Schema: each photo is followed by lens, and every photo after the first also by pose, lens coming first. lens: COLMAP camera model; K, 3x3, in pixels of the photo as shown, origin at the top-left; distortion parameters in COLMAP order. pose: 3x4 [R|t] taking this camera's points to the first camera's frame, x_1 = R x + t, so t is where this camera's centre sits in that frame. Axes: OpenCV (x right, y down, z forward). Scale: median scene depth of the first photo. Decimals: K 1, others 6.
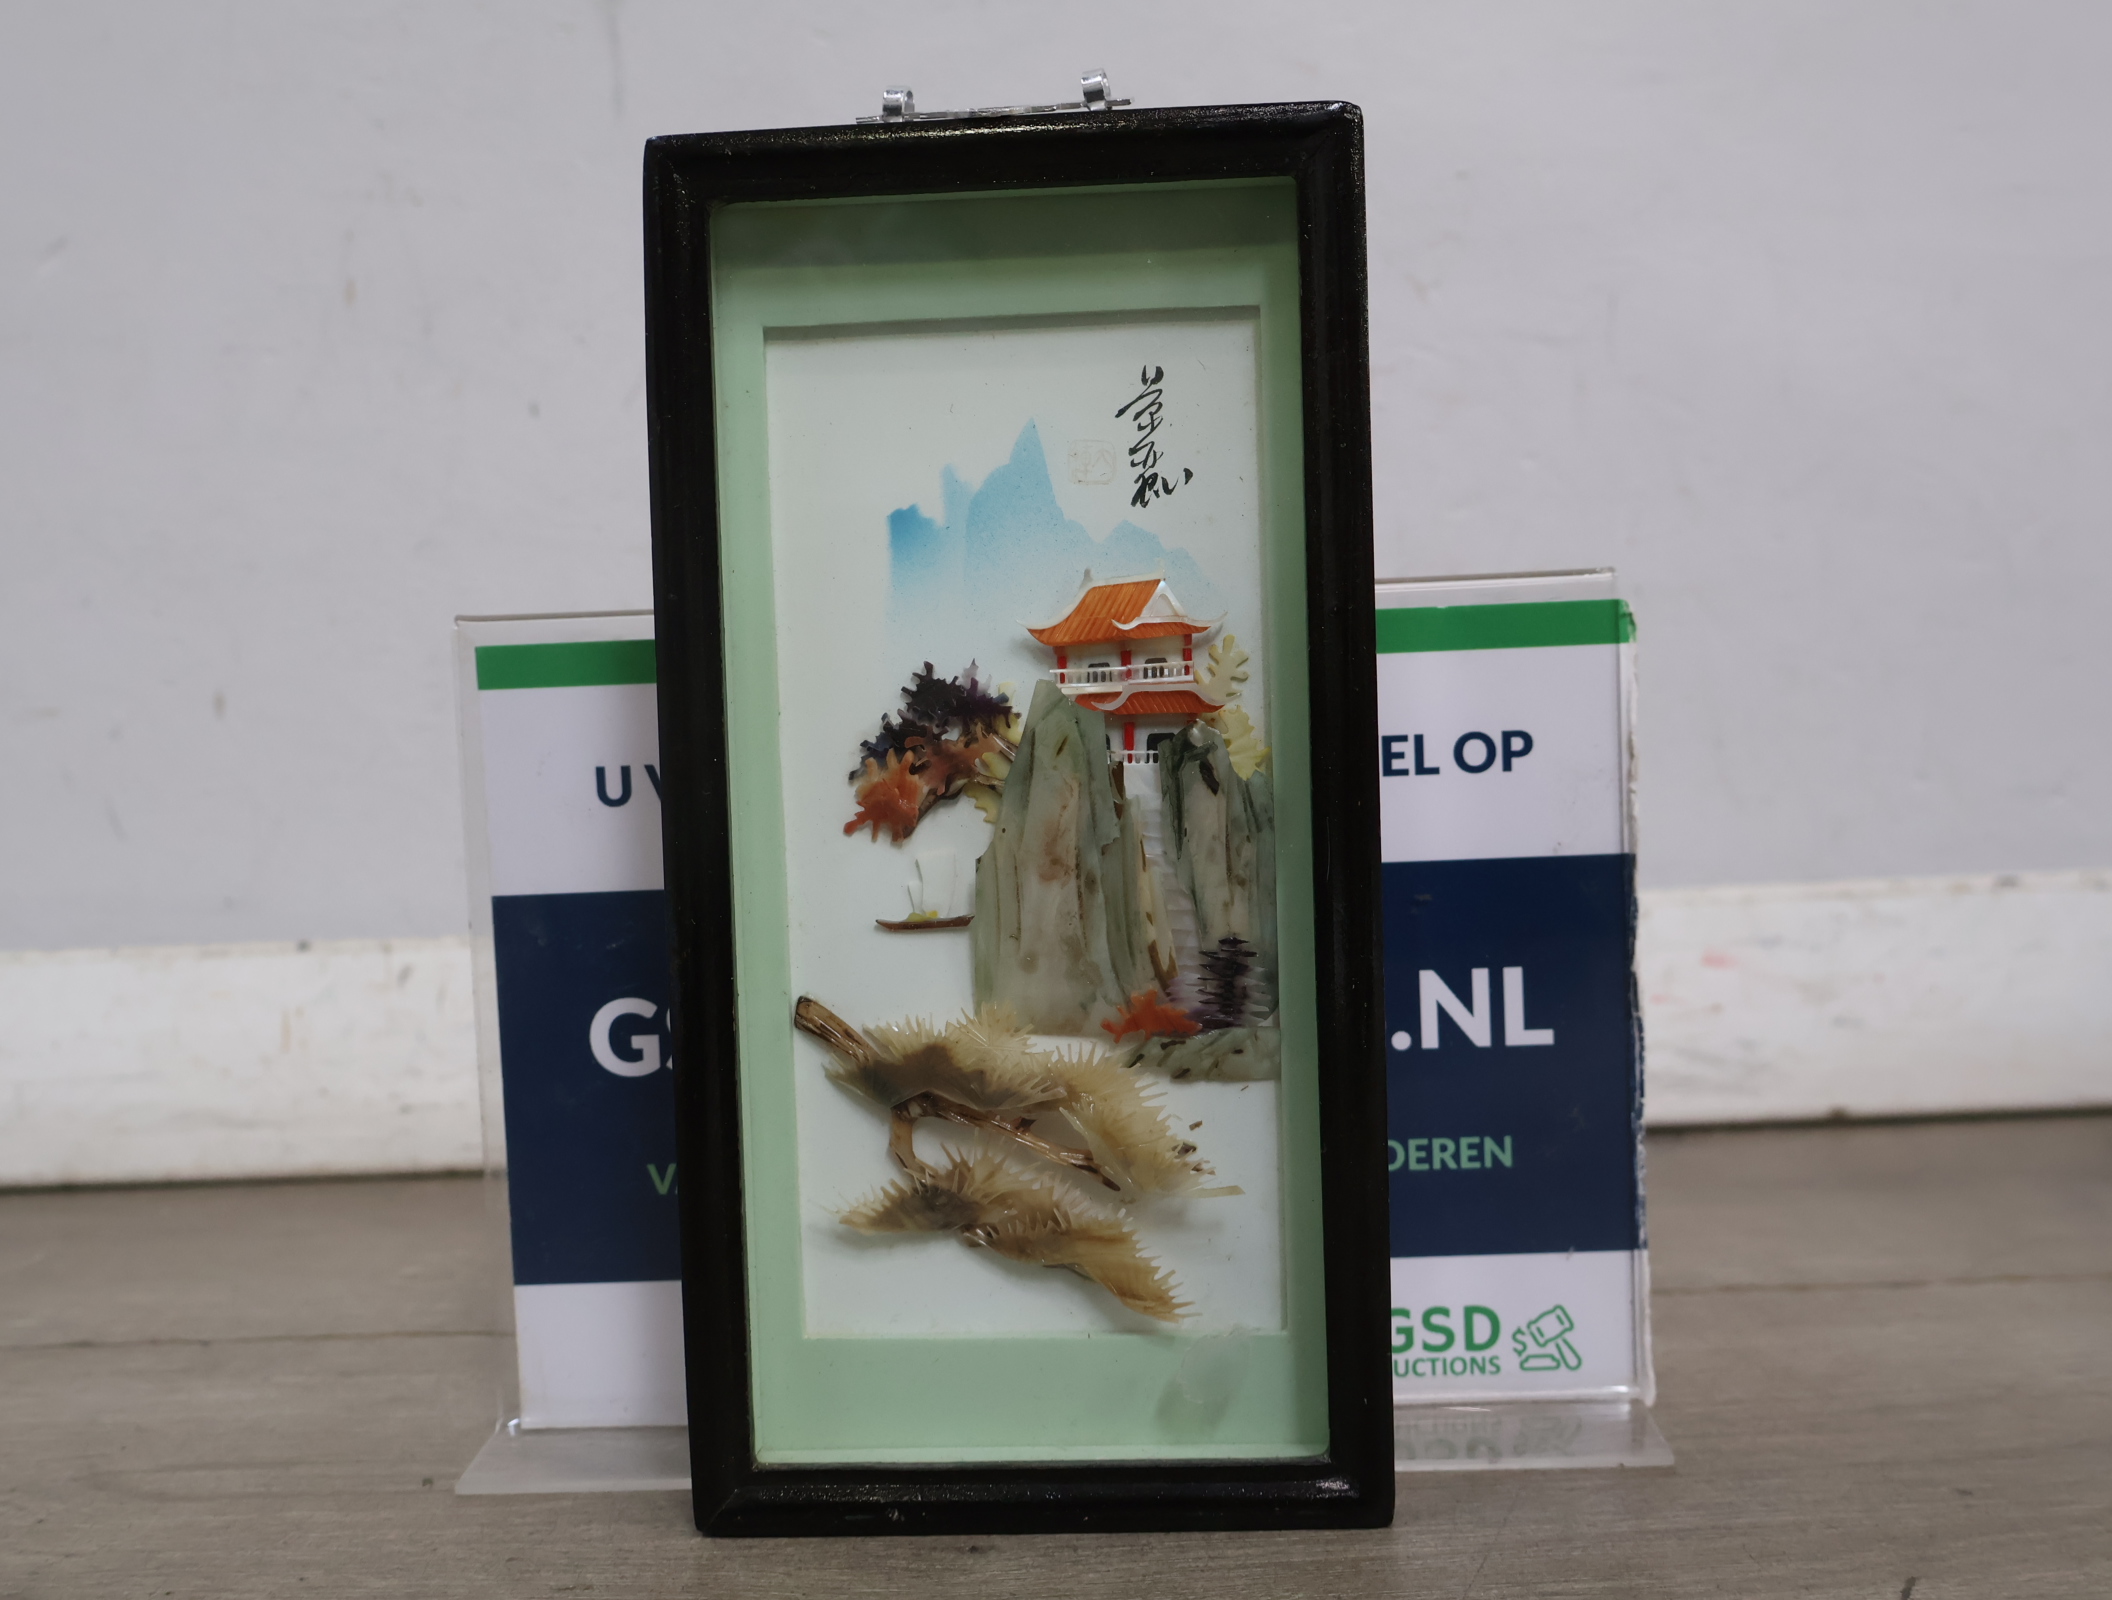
lens RADIAL K [[2250.5, 0, 1056.0], [0, 2250.5, 800.0], [0, 0, 1]] dist [0.004087, -0.018835]
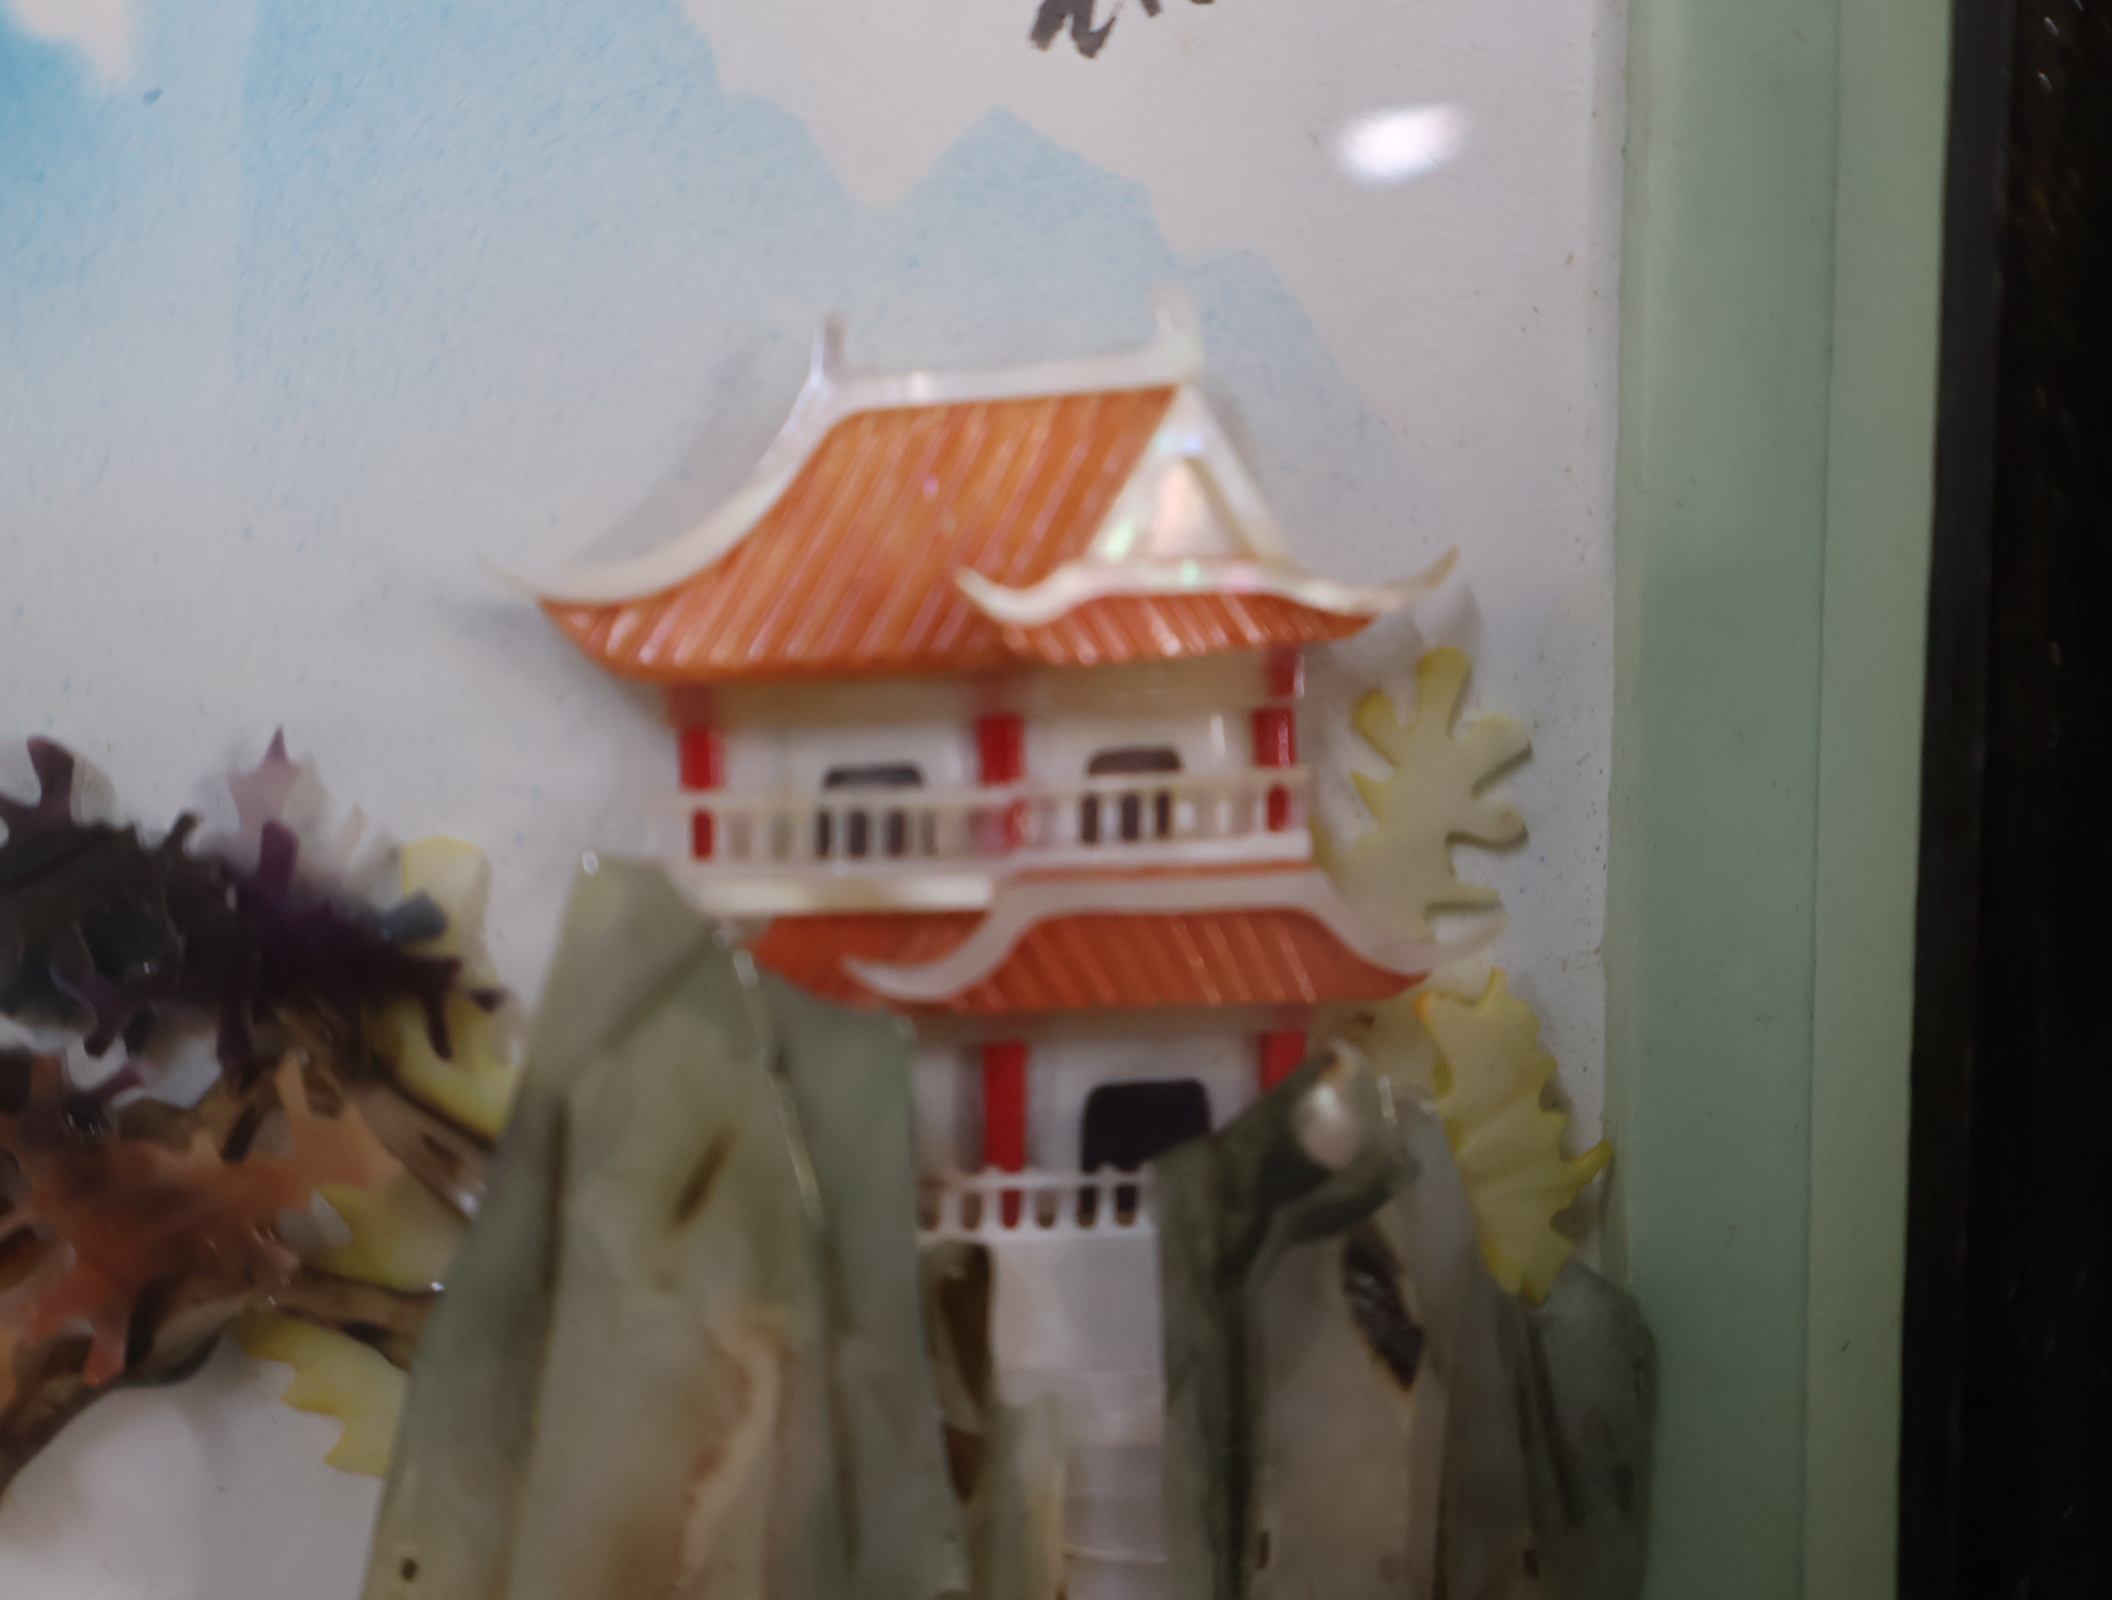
lens RADIAL K [[2385.0, 0, 1056.0], [0, 2385.0, 800.0], [0, 0, 1]] dist [0.021062, -0.014932]
pose [[0.983123, 0.012470, 0.182518, -0.005572], [-0.019396, 0.999156, 0.036208, -0.066115], [-0.181913, -0.039137, 0.982535, 0.770067]]
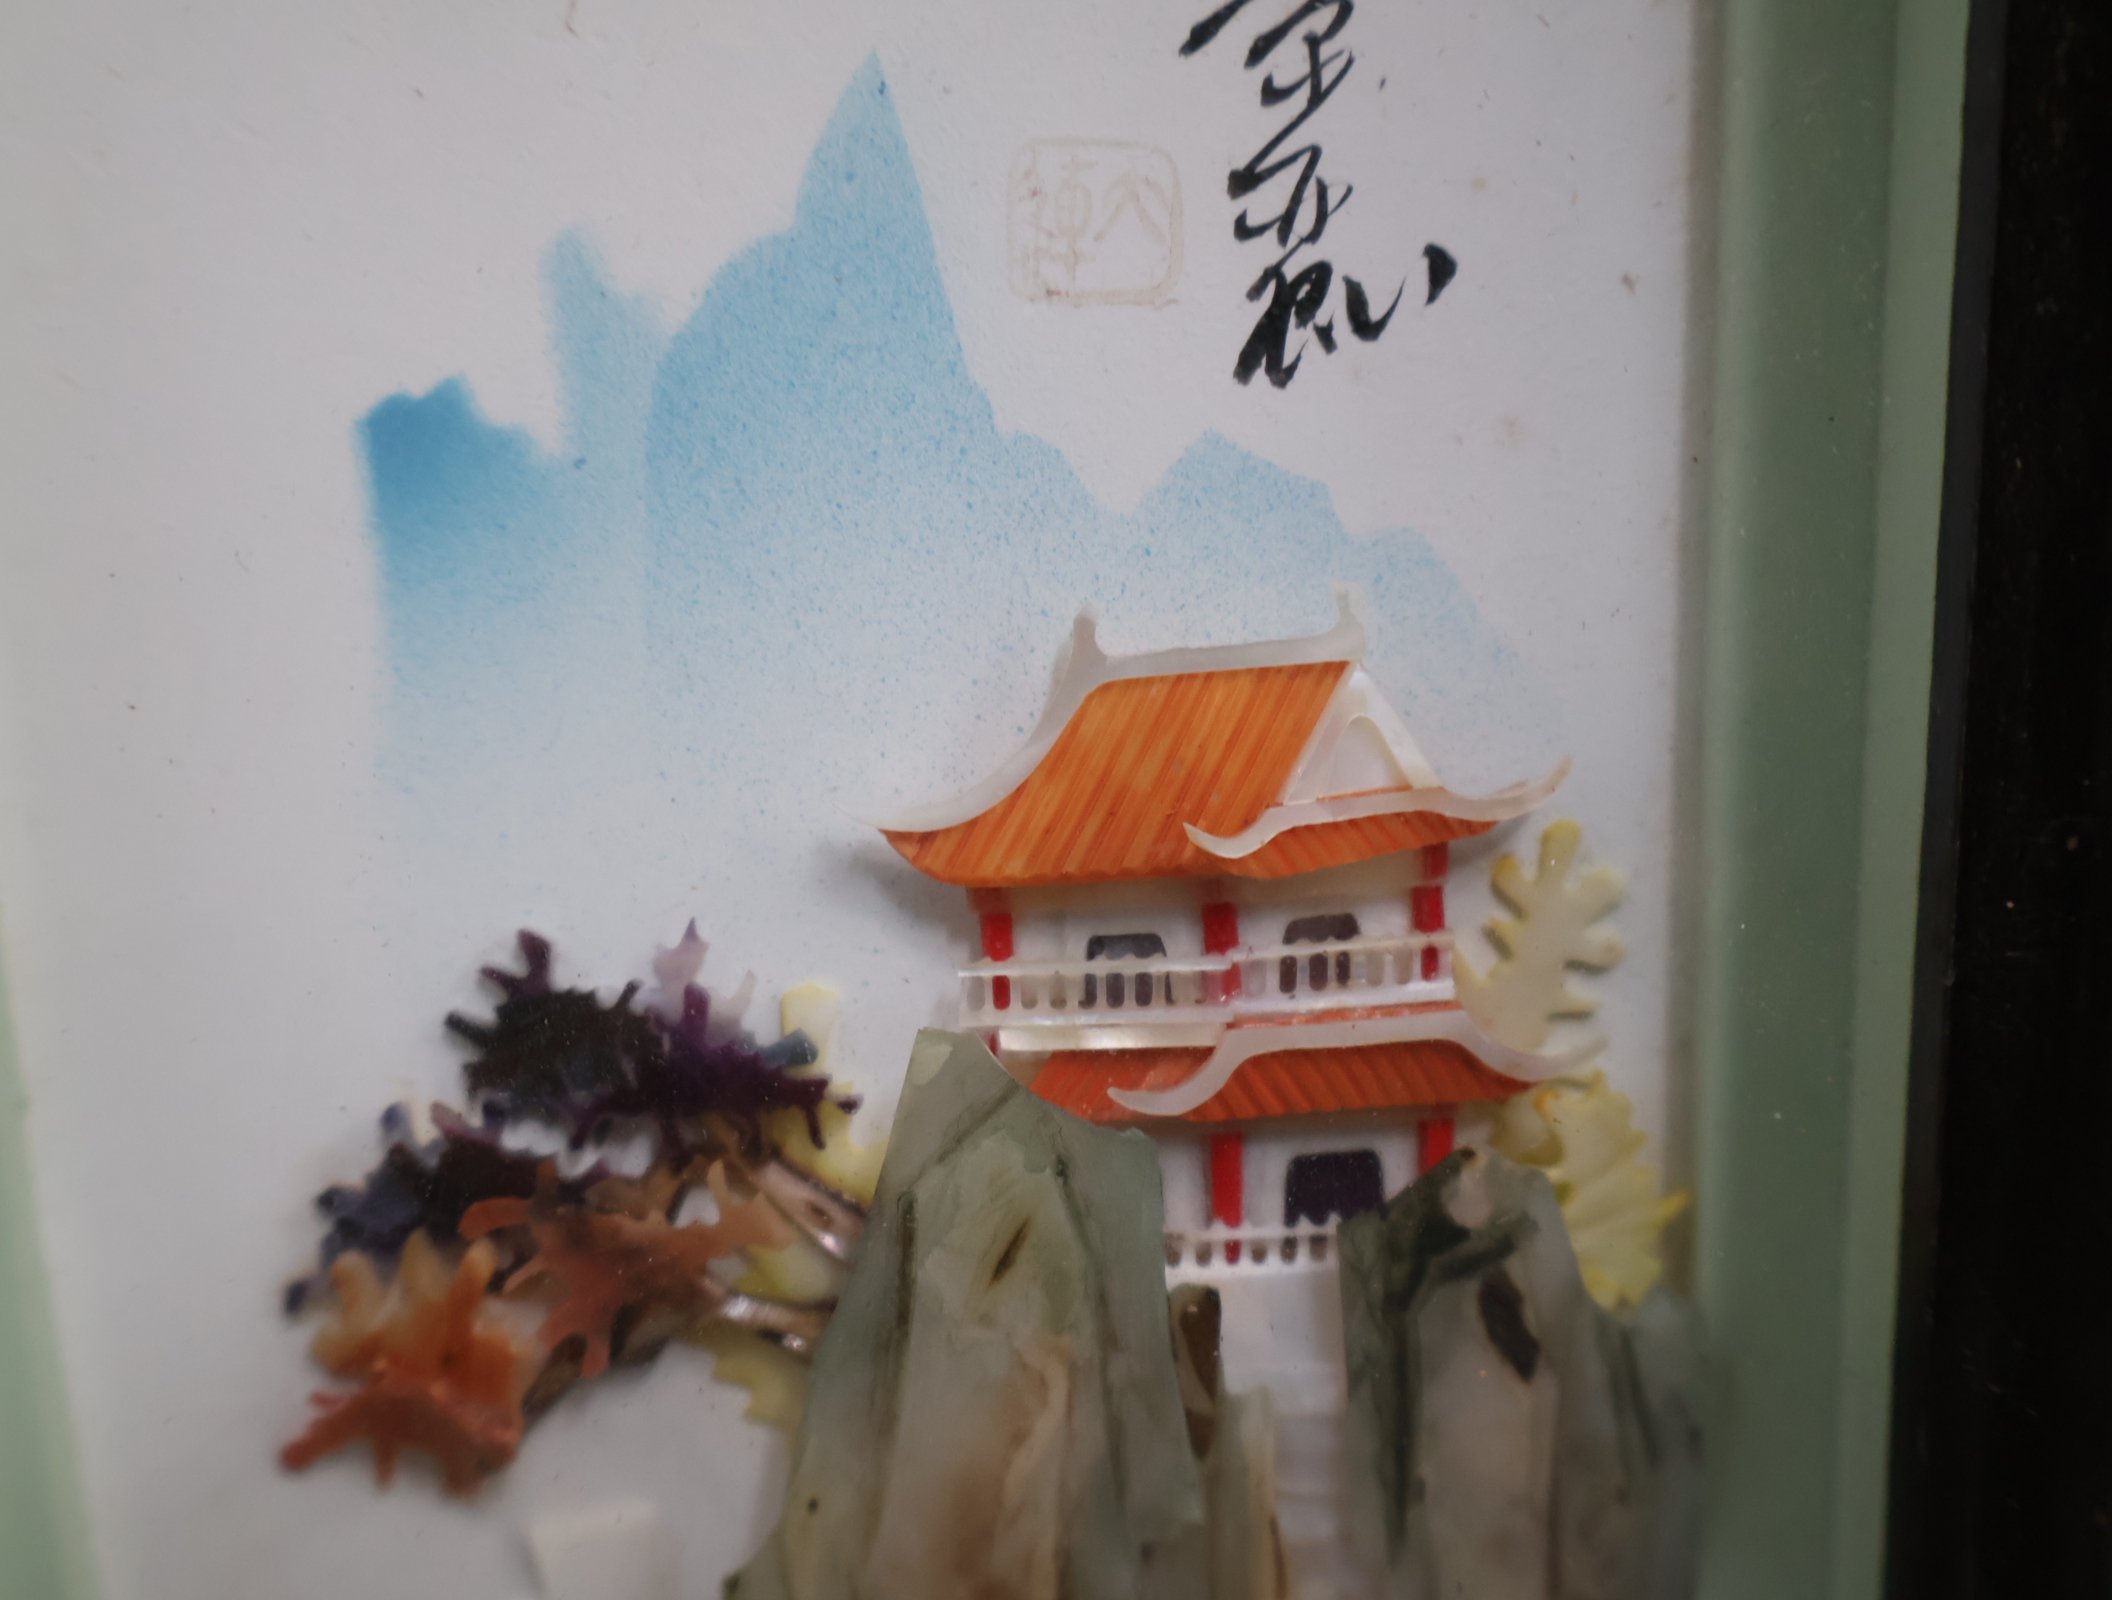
lens RADIAL K [[2403.8, 0, 1056.0], [0, 2403.8, 800.0], [0, 0, 1]] dist [0.027275, -0.009396]
pose [[0.995856, -0.026502, 0.087002, -0.016377], [0.009821, 0.982344, 0.186828, -0.135966], [-0.090417, -0.185199, 0.978533, 0.699328]]
